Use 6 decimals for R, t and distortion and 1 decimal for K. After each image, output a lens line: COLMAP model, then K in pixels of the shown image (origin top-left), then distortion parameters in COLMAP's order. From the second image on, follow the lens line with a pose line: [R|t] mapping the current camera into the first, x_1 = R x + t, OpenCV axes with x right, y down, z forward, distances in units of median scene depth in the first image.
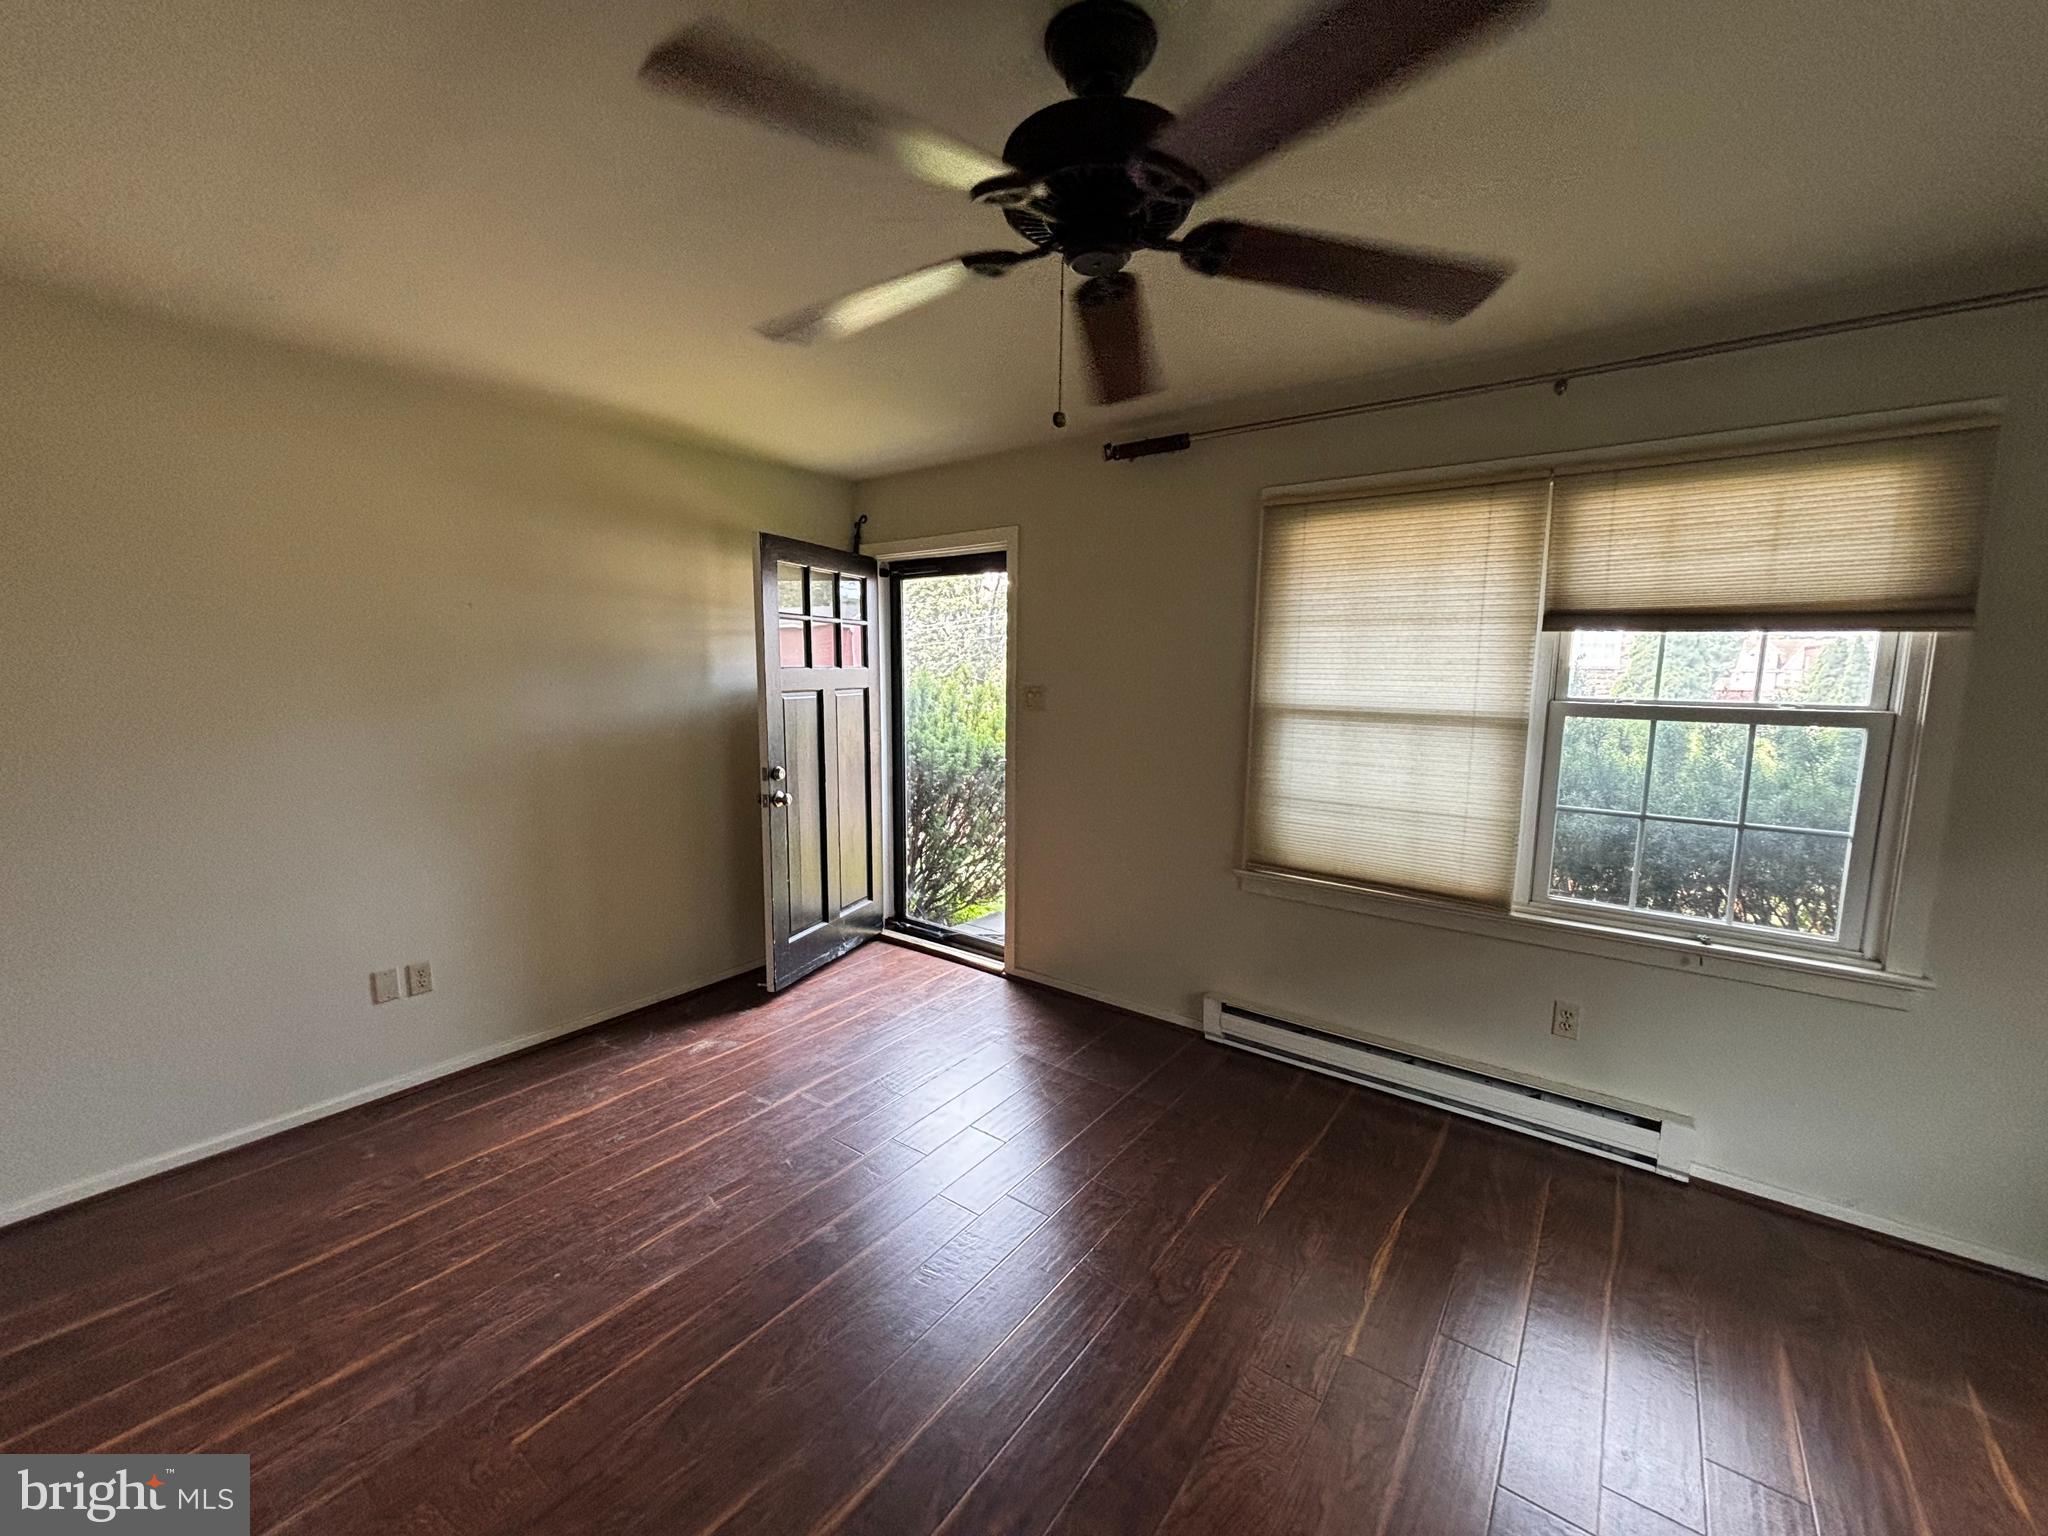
lens RADIAL K [[826.1, 0, 1020.2], [0, 826.1, 764.9], [0, 0, 1]] dist [-0.000406, -0.000465]
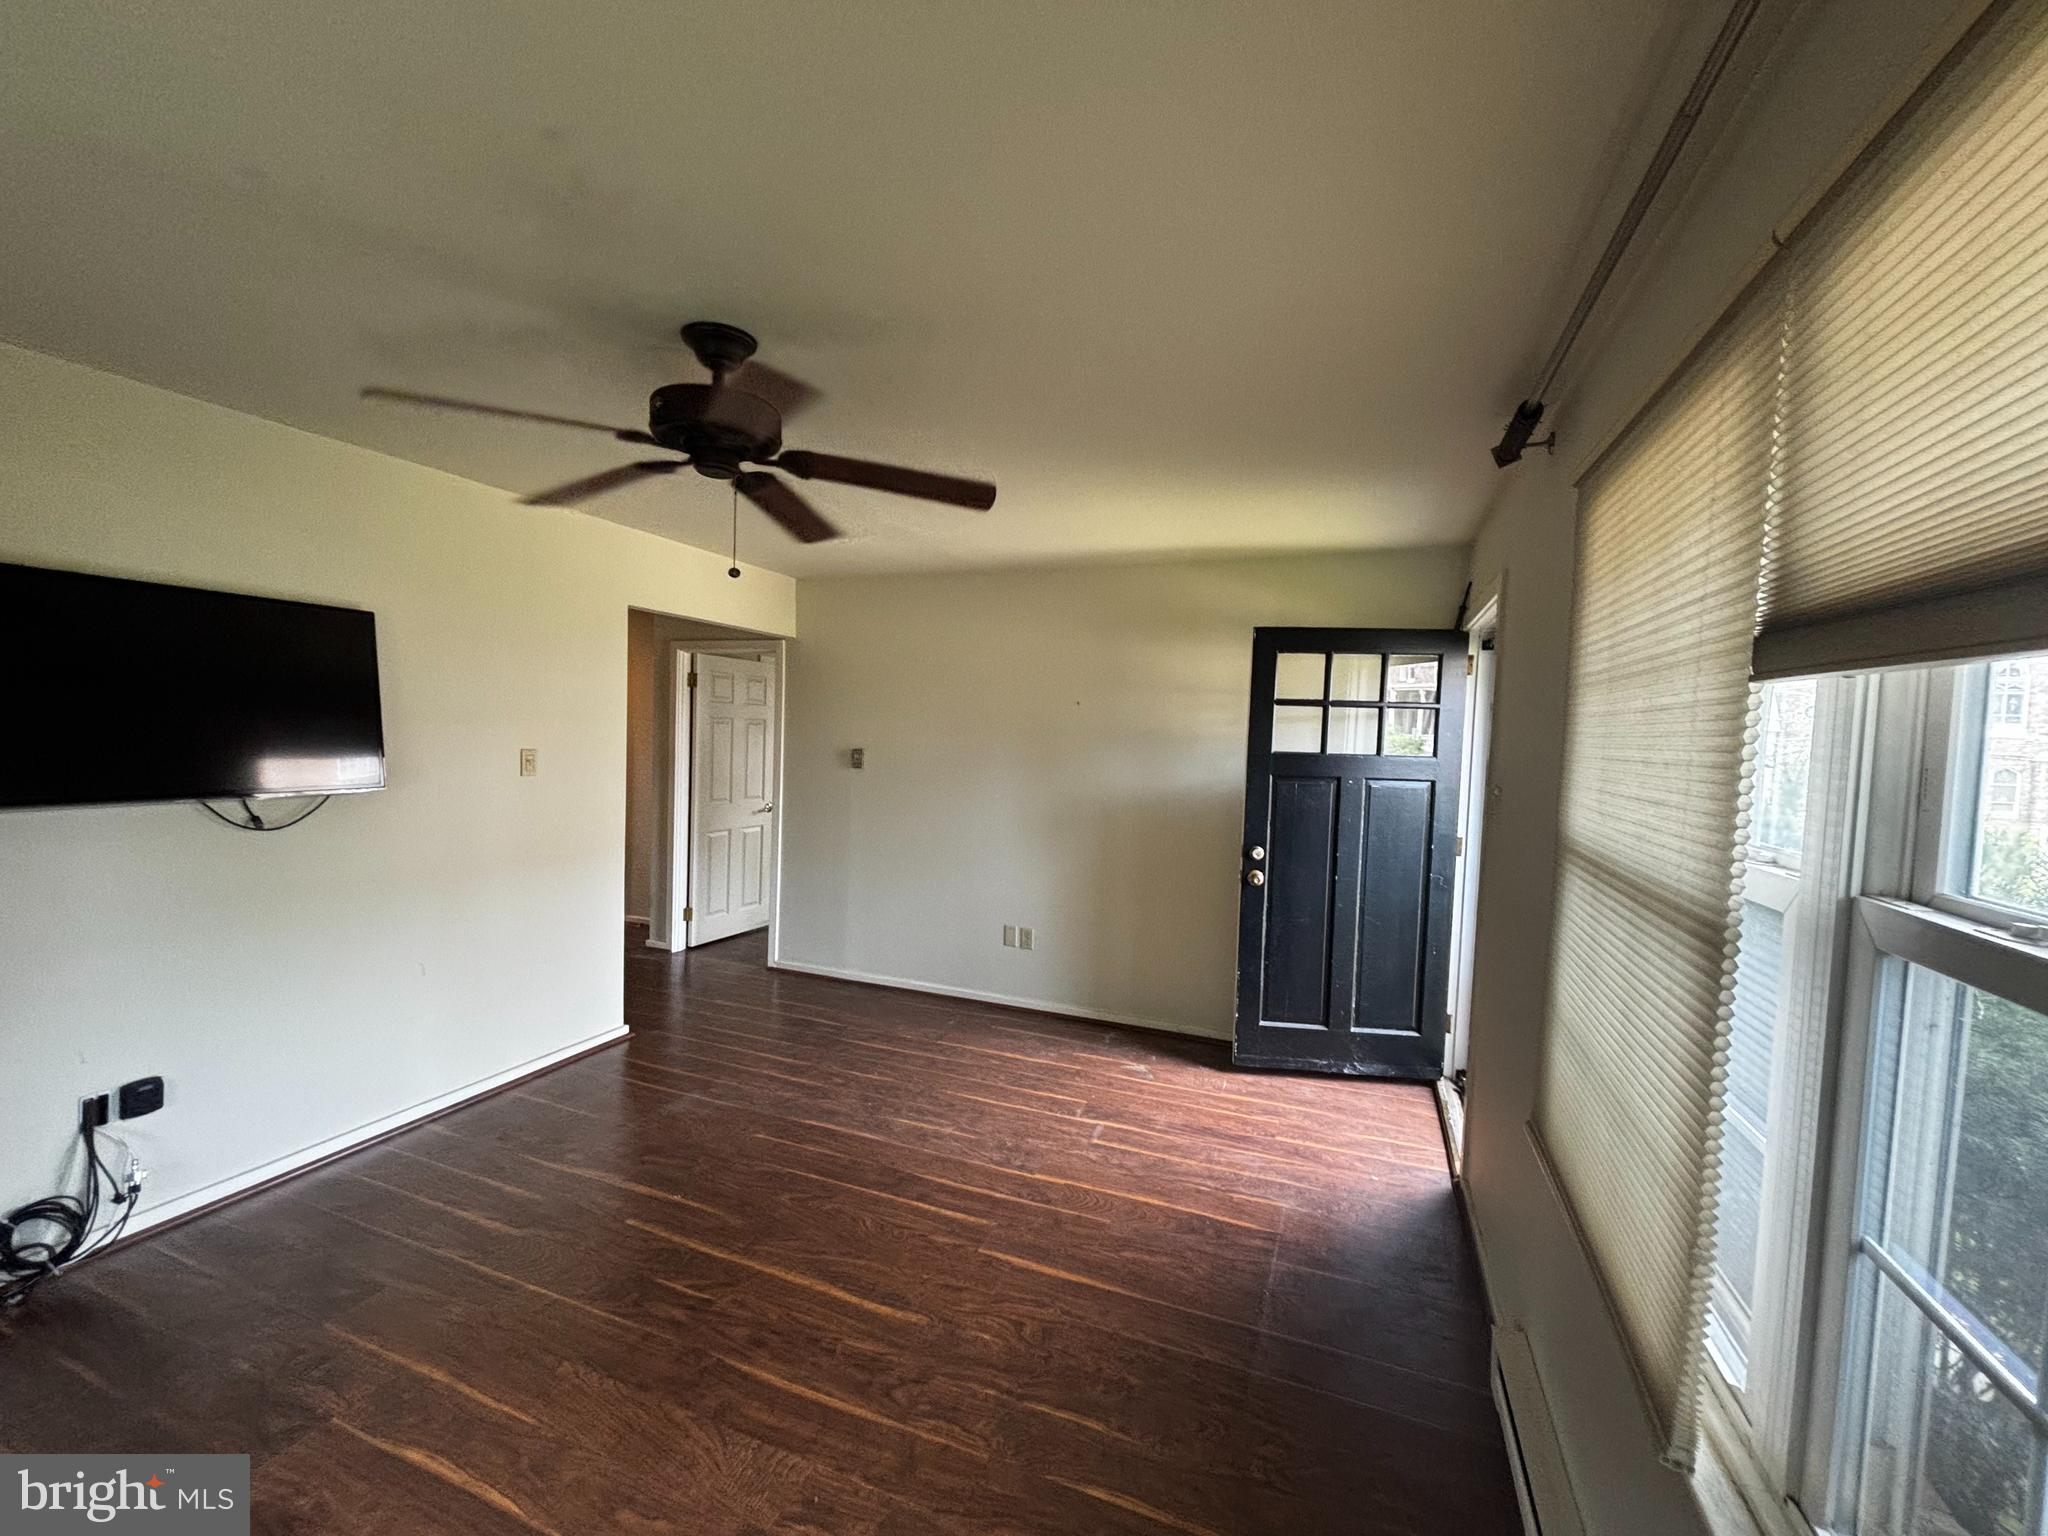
lens RADIAL K [[826.1, 0, 1030.8], [0, 826.1, 771.1], [0, 0, 1]] dist [-0.000406, -0.000465]
pose [[0.282587, 0.054466, -0.957694, 0.747047], [-0.156874, 0.987569, 0.009876, -0.070490], [0.946327, 0.147446, 0.287618, 0.514474]]
